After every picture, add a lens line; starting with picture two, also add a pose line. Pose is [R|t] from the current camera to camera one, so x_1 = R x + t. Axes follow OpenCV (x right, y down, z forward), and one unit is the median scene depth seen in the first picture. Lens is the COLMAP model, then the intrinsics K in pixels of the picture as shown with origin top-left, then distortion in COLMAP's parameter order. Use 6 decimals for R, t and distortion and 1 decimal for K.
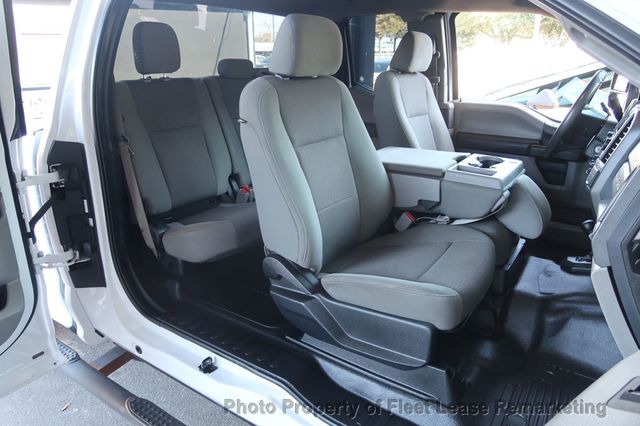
lens RADIAL K [[442.0, 0, 320.0], [0, 442.0, 213.0], [0, 0, 1]] dist [-0.014749, -0.002723]
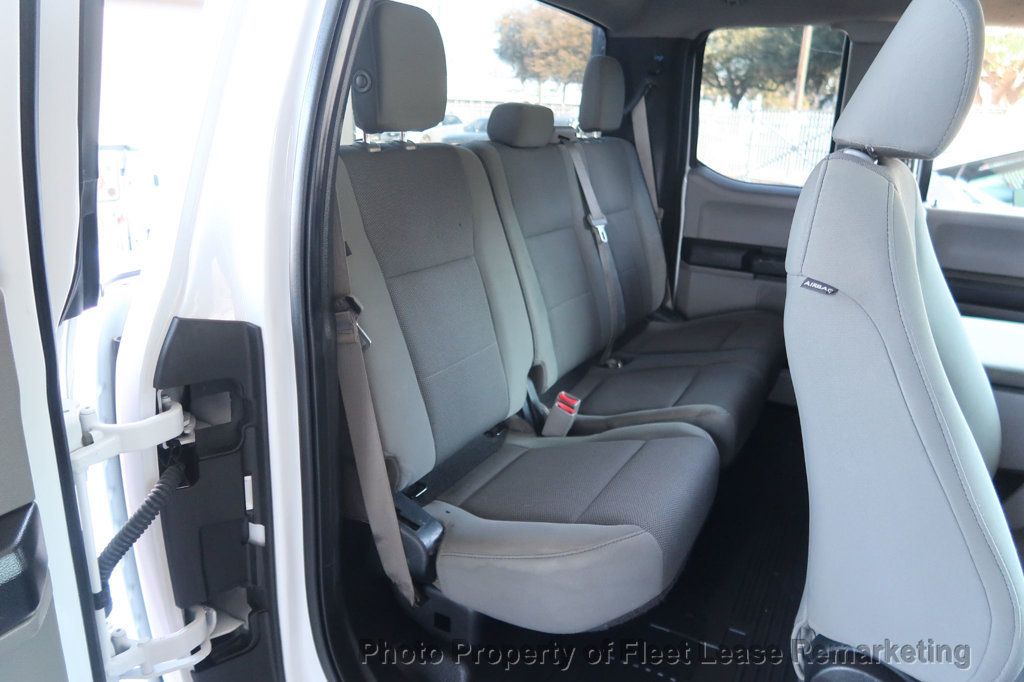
lens RADIAL K [[707.2, 0, 512.0], [0, 707.2, 341.0], [0, 0, 1]] dist [-0.014749, -0.002723]
pose [[0.994287, 0.002472, 0.106713, -0.369406], [0.000027, 0.999726, -0.023406, -0.122677], [-0.106742, 0.023275, 0.994014, 0.392409]]
